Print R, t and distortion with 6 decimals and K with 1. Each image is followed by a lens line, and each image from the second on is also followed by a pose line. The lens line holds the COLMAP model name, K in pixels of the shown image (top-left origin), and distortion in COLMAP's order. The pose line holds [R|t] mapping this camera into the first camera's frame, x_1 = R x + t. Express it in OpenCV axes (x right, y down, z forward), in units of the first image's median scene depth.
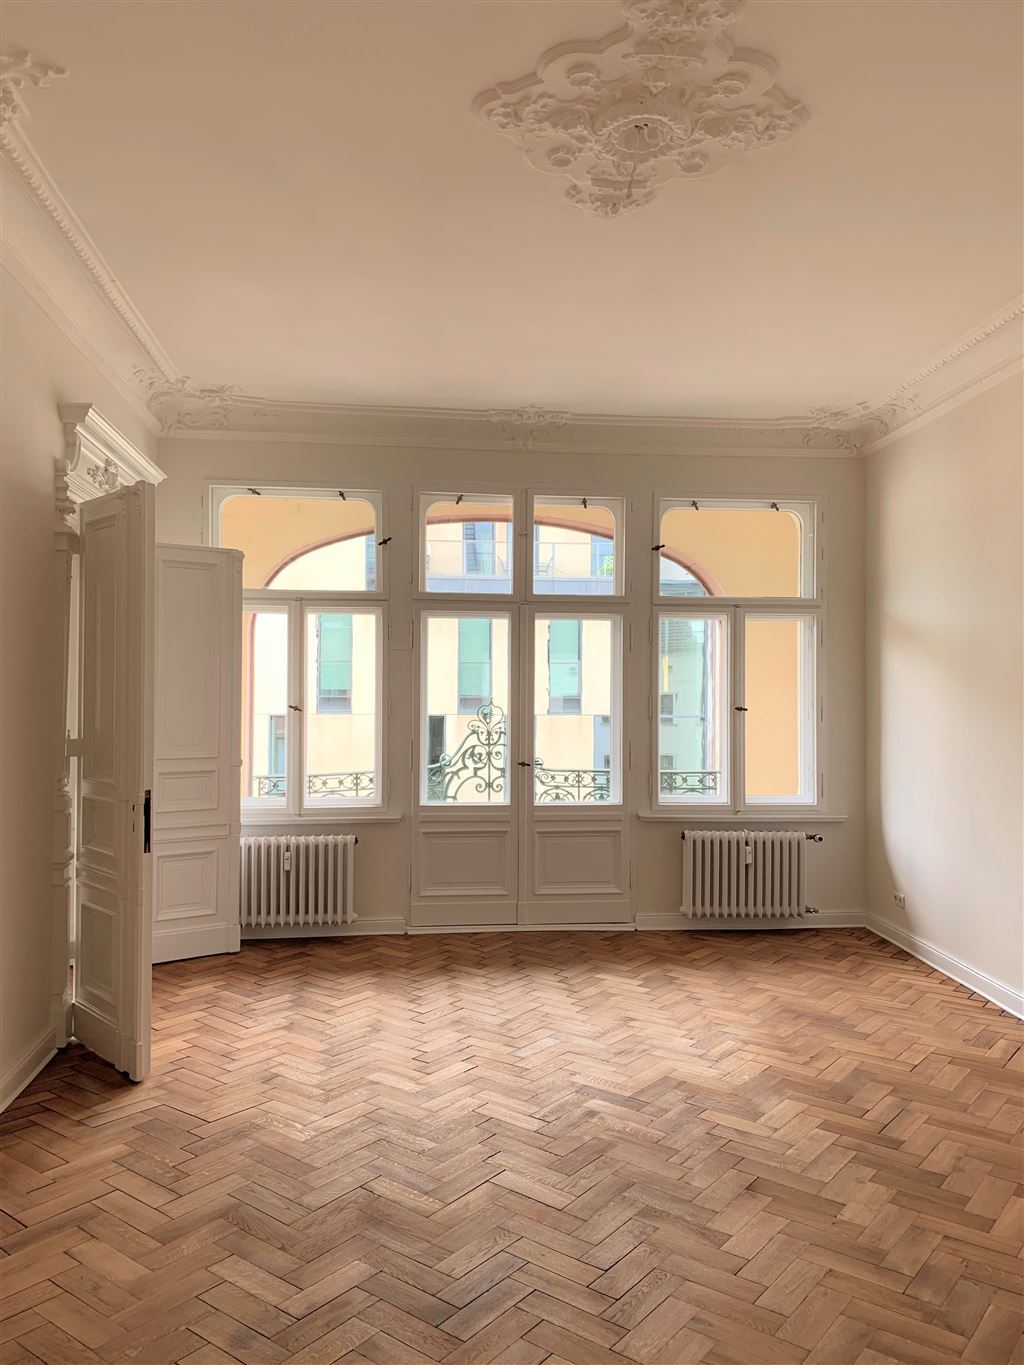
lens RADIAL K [[1067.2, 0, 512.0], [0, 1067.2, 682.5], [0, 0, 1]] dist [-0.001353, -0.002312]
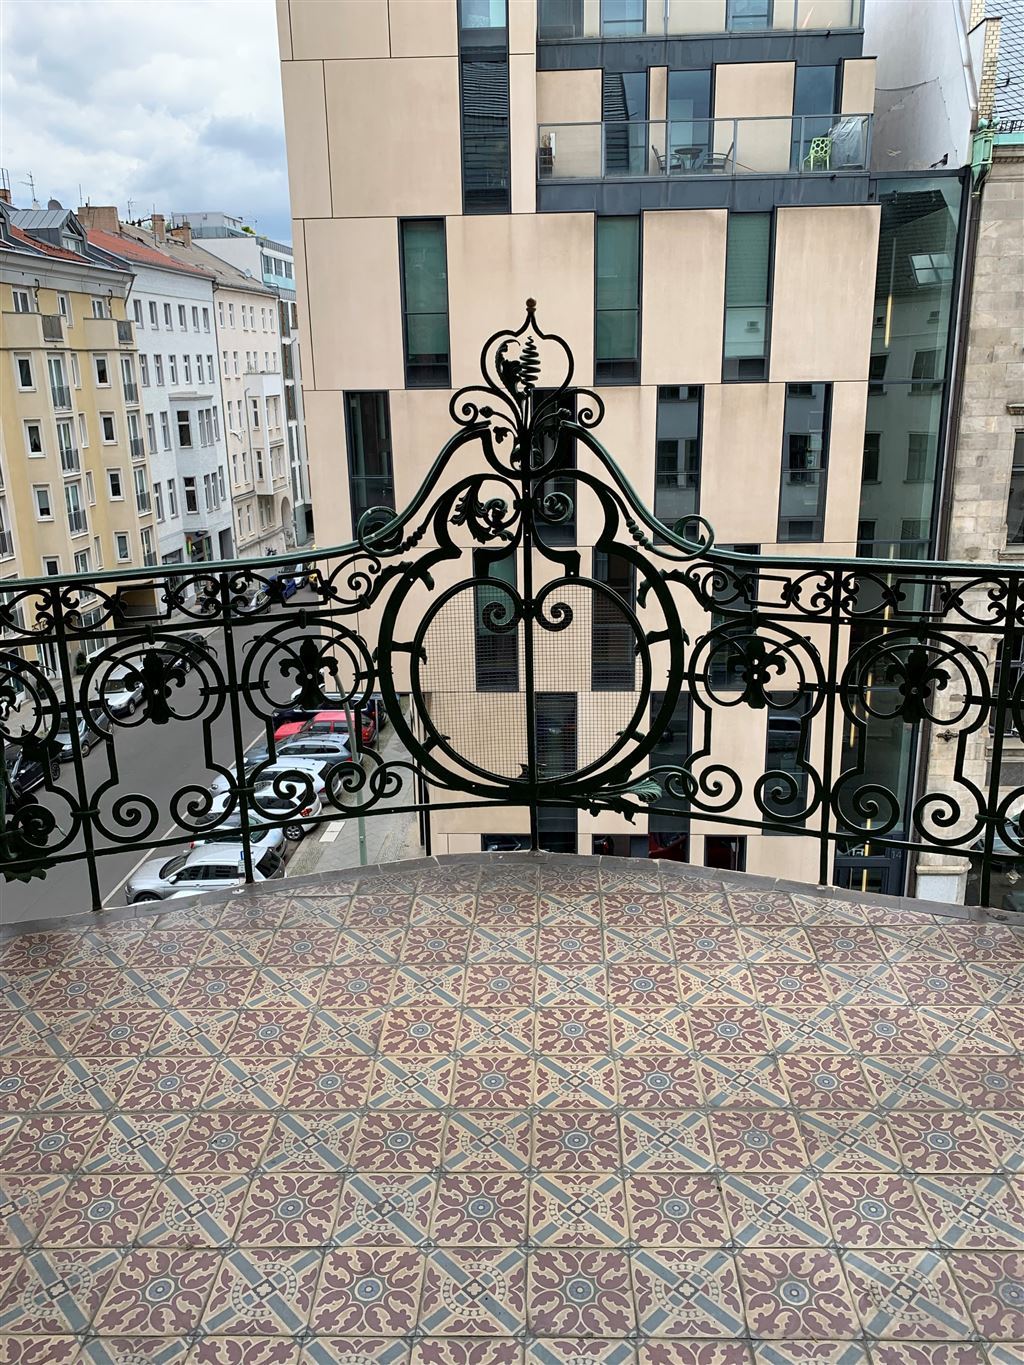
lens RADIAL K [[1067.2, 0, 512.0], [0, 1067.2, 682.5], [0, 0, 1]] dist [-0.001353, -0.002312]
pose [[0.988462, 0.018190, -0.150373, 0.020096], [0.026688, 0.956317, 0.291110, 0.027717], [0.149099, -0.291764, 0.944798, 0.706188]]
